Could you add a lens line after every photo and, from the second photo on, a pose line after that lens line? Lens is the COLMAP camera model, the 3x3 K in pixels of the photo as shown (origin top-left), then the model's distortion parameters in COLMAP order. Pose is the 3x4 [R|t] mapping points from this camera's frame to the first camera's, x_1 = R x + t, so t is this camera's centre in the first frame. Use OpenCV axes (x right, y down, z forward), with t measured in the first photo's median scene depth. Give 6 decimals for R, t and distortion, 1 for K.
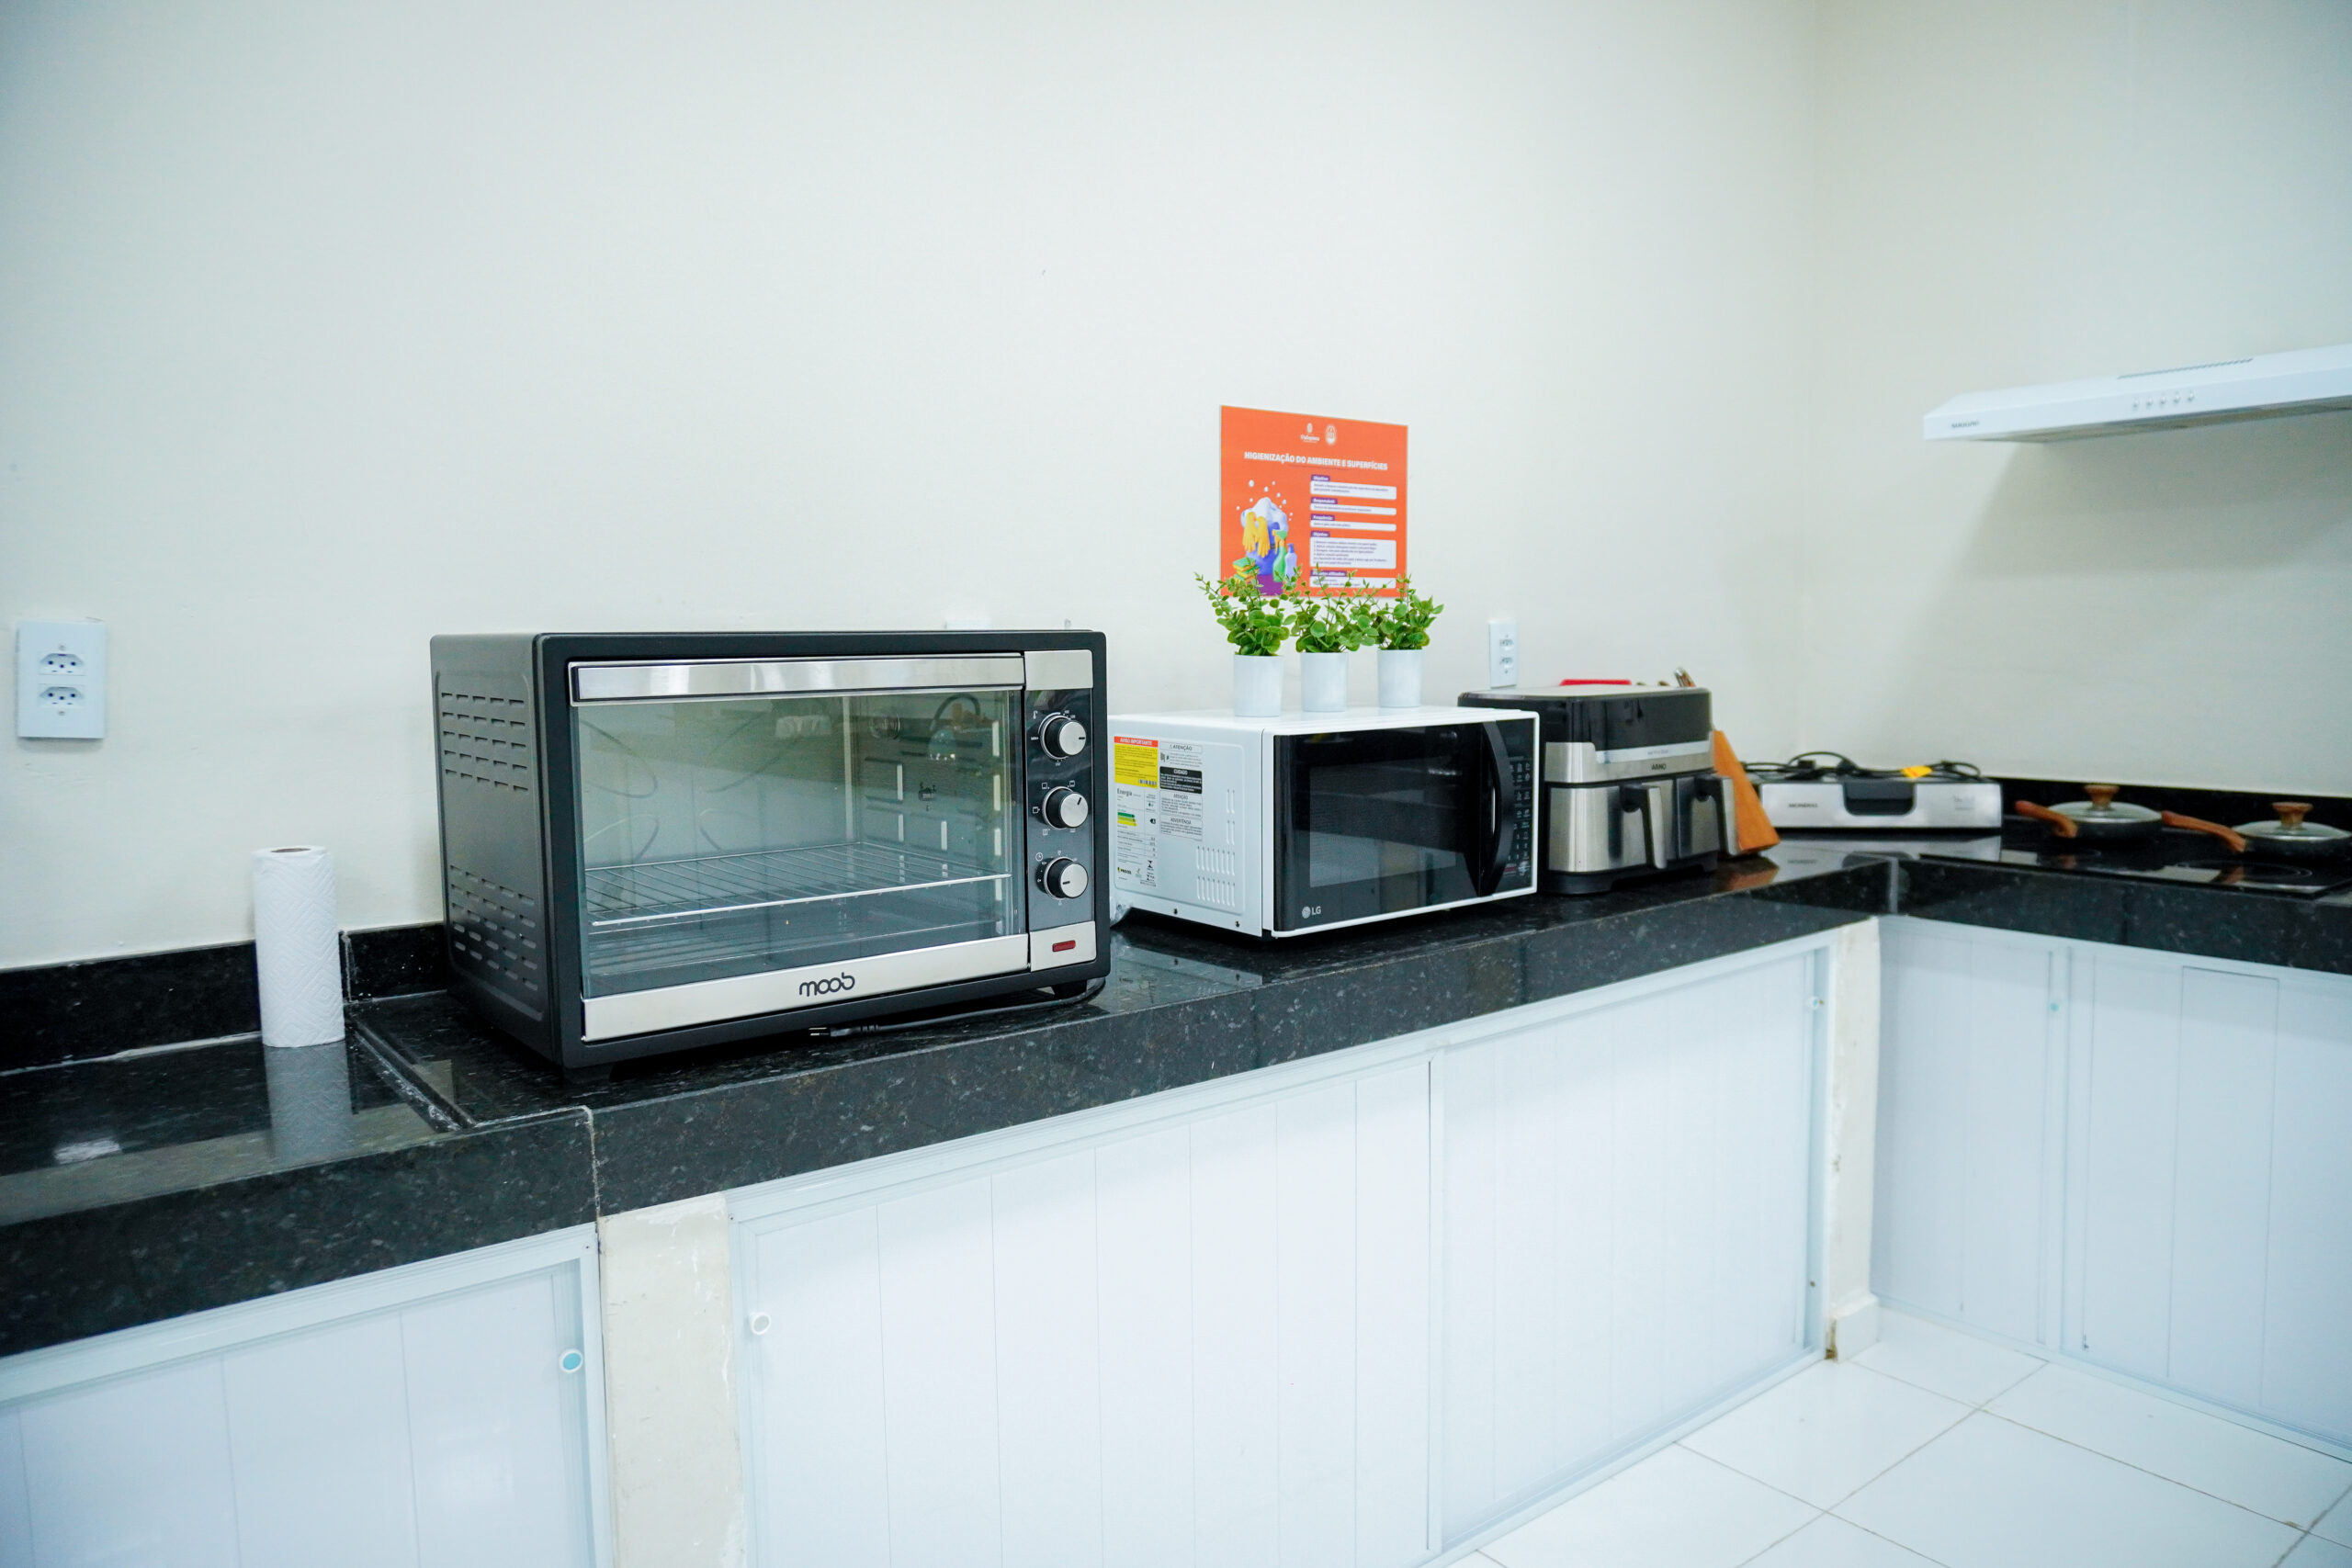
lens RADIAL K [[1574.6, 0, 1181.1], [0, 1574.6, 794.0], [0, 0, 1]] dist [-0.041477, 0.028418]
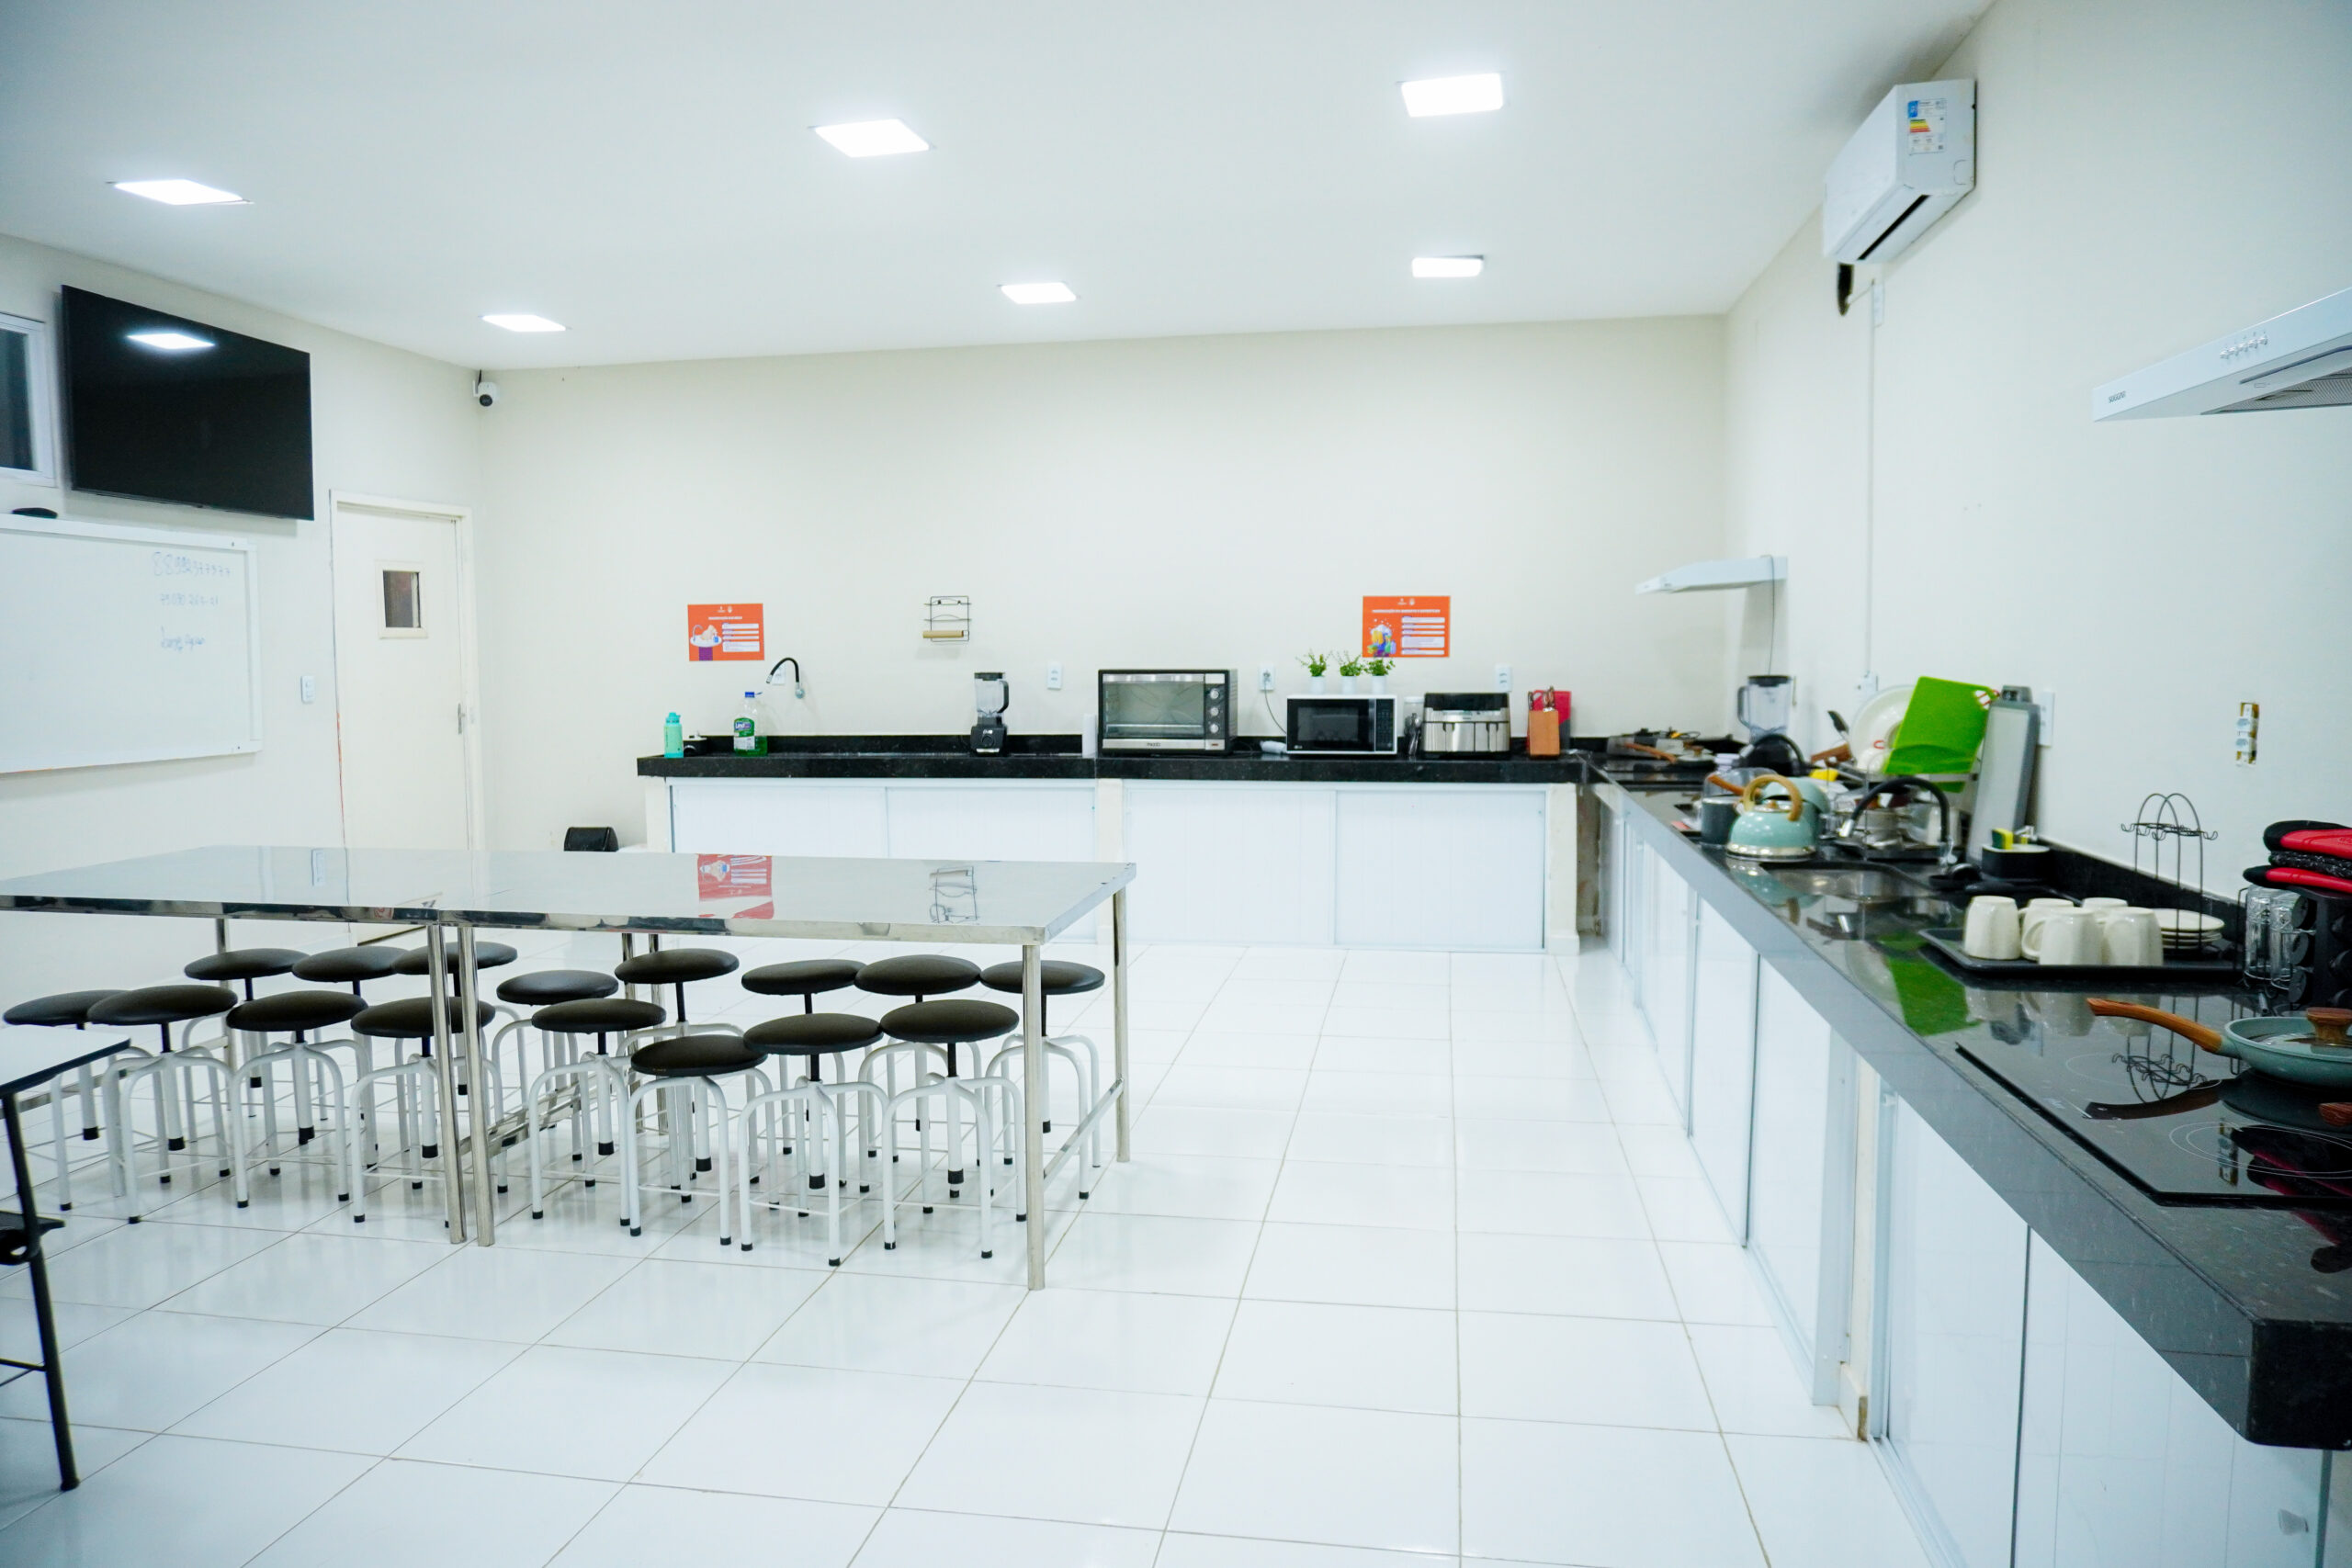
lens RADIAL K [[1574.6, 0, 1181.1], [0, 1574.6, 794.0], [0, 0, 1]] dist [-0.041477, 0.028418]
pose [[0.692147, 0.072269, -0.718129, 1.992483], [-0.080665, 0.996486, 0.022534, 0.097429], [0.717235, 0.042331, 0.695545, -1.362473]]
